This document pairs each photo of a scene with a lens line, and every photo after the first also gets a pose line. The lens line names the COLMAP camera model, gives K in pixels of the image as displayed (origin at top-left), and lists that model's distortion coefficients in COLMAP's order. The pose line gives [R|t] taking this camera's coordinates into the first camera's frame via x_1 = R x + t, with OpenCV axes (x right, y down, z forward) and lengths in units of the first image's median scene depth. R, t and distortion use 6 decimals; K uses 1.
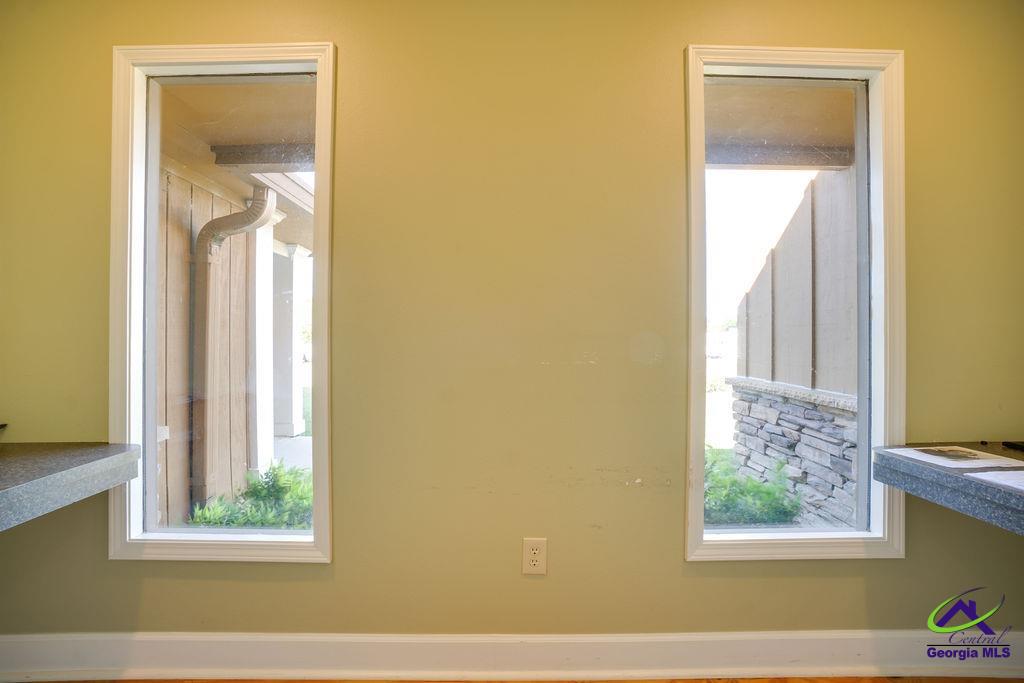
lens RADIAL K [[458.2, 0, 510.5], [0, 458.2, 336.7], [0, 0, 1]] dist [-0.028914, 0.004840]
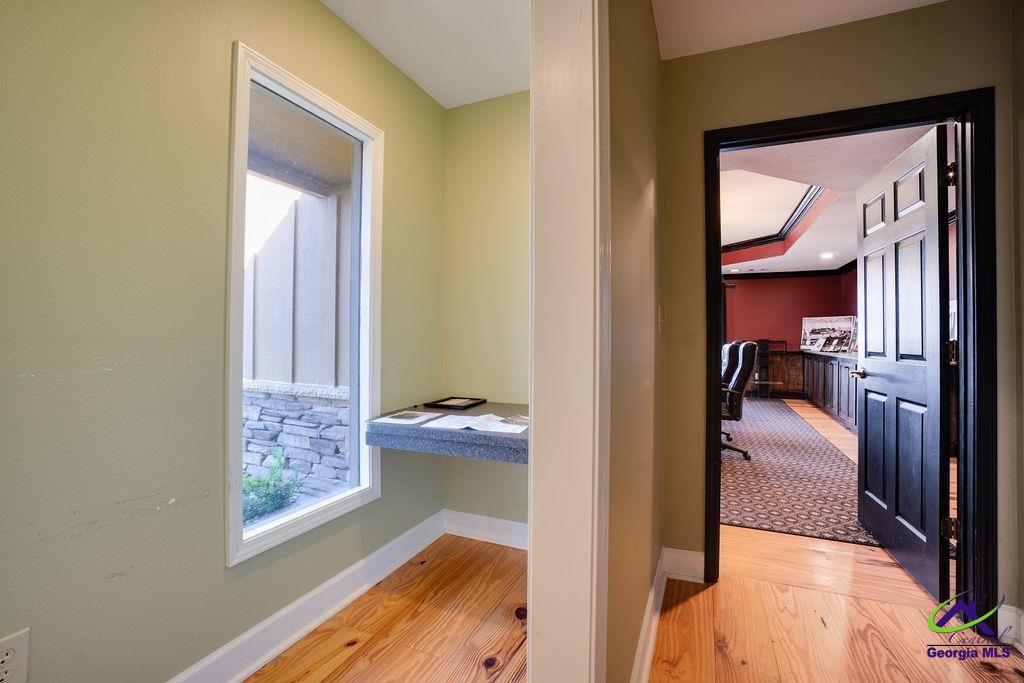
lens RADIAL K [[458.2, 0, 510.1], [0, 458.2, 337.6], [0, 0, 1]] dist [-0.028914, 0.004840]
pose [[0.426767, -0.002900, 0.904357, -0.139612], [0.000862, 0.999996, 0.002800, -0.001615], [-0.904361, -0.000415, 0.426768, 0.022362]]
